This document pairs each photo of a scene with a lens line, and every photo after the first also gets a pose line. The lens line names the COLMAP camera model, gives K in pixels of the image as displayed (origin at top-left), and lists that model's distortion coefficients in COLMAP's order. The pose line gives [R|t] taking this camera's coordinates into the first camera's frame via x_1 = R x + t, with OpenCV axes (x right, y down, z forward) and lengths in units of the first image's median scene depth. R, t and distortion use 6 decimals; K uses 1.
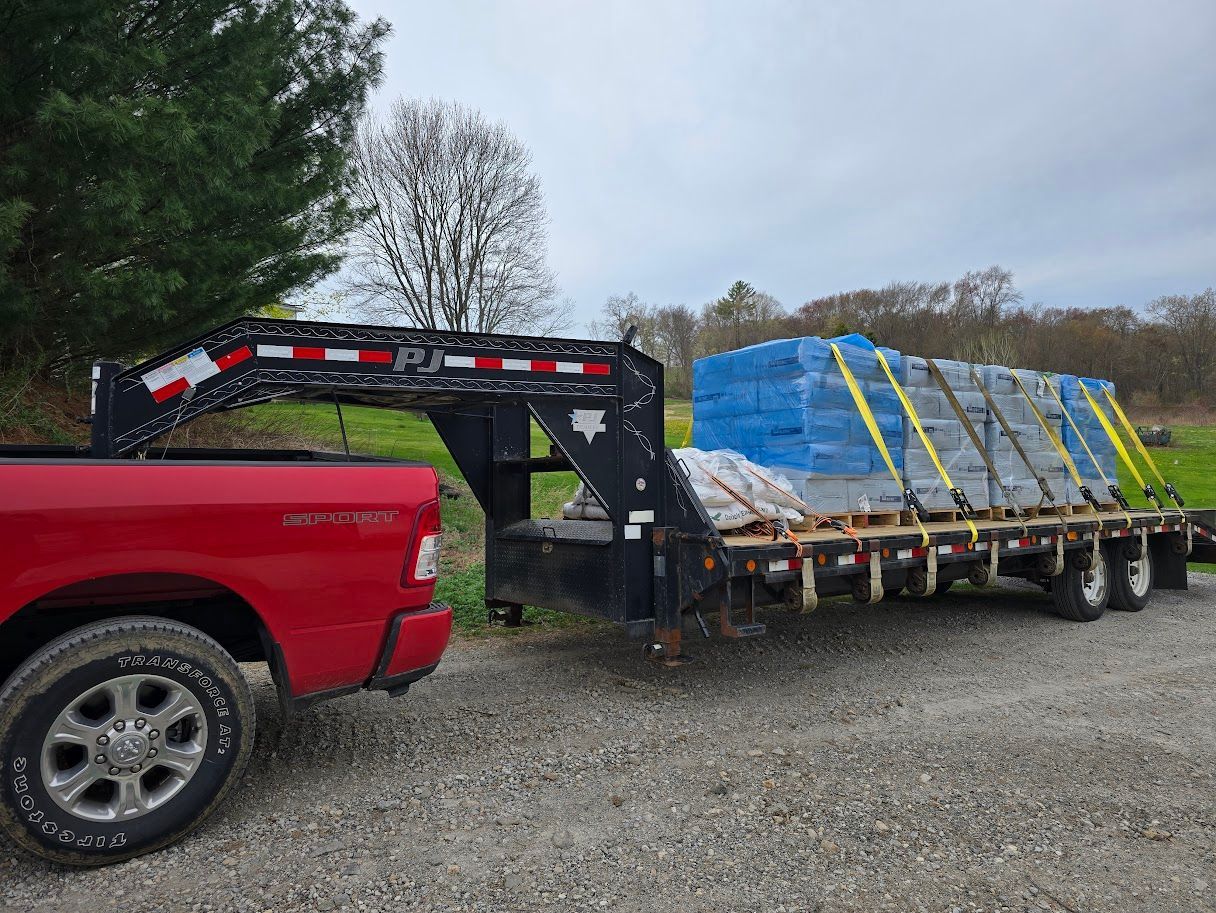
lens RADIAL K [[769.9, 0, 607.0], [0, 769.9, 436.2], [0, 0, 1]] dist [-0.001194, 0.000548]
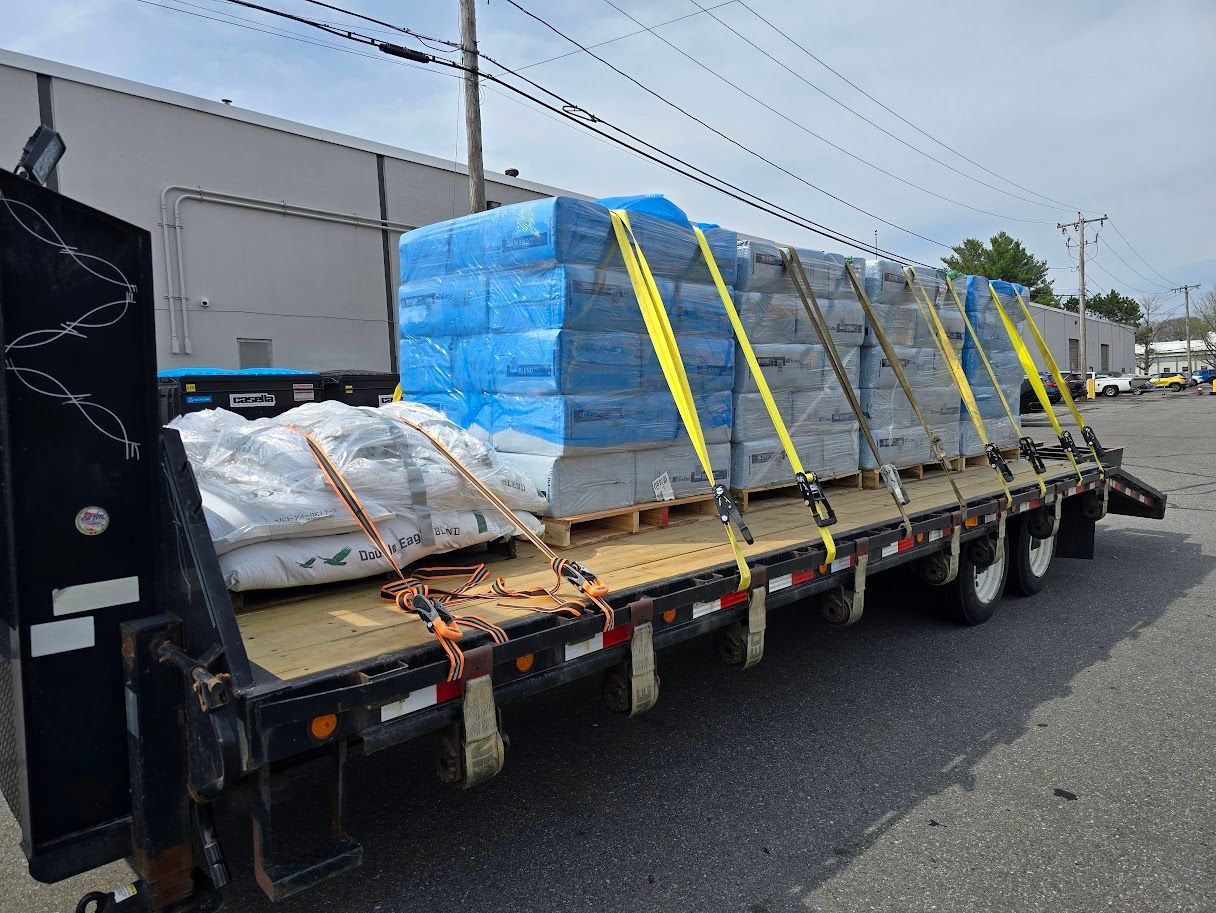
lens RADIAL K [[784.3, 0, 608.0], [0, 784.3, 456.5], [0, 0, 1]] dist [0.059048, -0.048011]
pose [[0.988591, -0.007771, 0.150423, 0.197648], [-0.017145, 0.986372, 0.163637, -0.037948], [-0.149644, -0.164349, 0.974985, 0.405952]]
